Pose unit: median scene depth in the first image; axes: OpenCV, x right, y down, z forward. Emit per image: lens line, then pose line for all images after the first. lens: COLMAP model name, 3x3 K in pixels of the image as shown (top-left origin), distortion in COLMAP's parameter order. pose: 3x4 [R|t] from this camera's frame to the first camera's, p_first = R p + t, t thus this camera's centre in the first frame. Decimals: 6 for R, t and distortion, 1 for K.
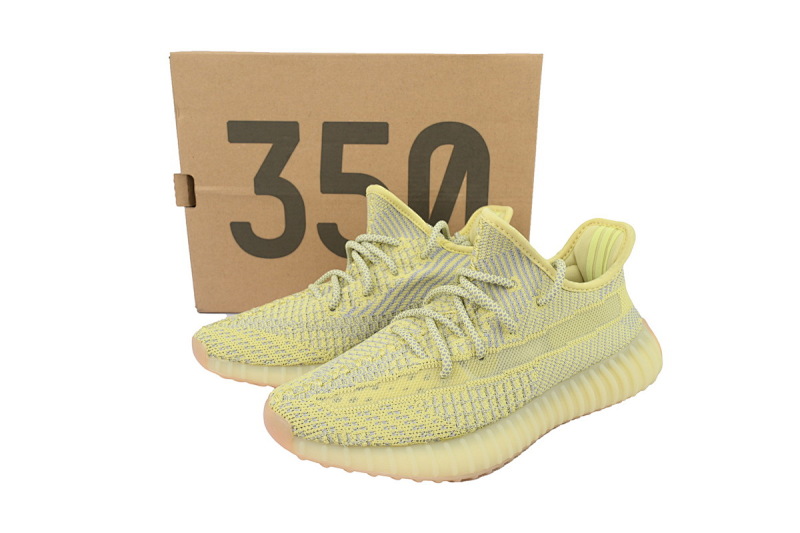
lens RADIAL K [[618.0, 0, 400.0], [0, 618.0, 266.5], [0, 0, 1]] dist [0.000168, 0.000714]
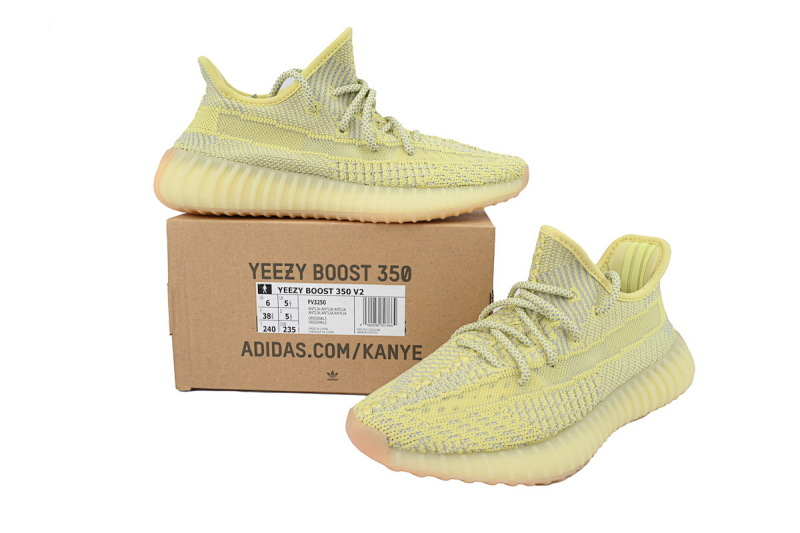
lens RADIAL K [[618.0, 0, 400.0], [0, 618.0, 266.5], [0, 0, 1]] dist [0.000168, 0.000714]
pose [[0.993072, -0.019022, 0.115957, -0.242694], [0.026294, 0.997760, -0.061508, 0.038760], [-0.114527, 0.064131, 0.991348, -0.018885]]
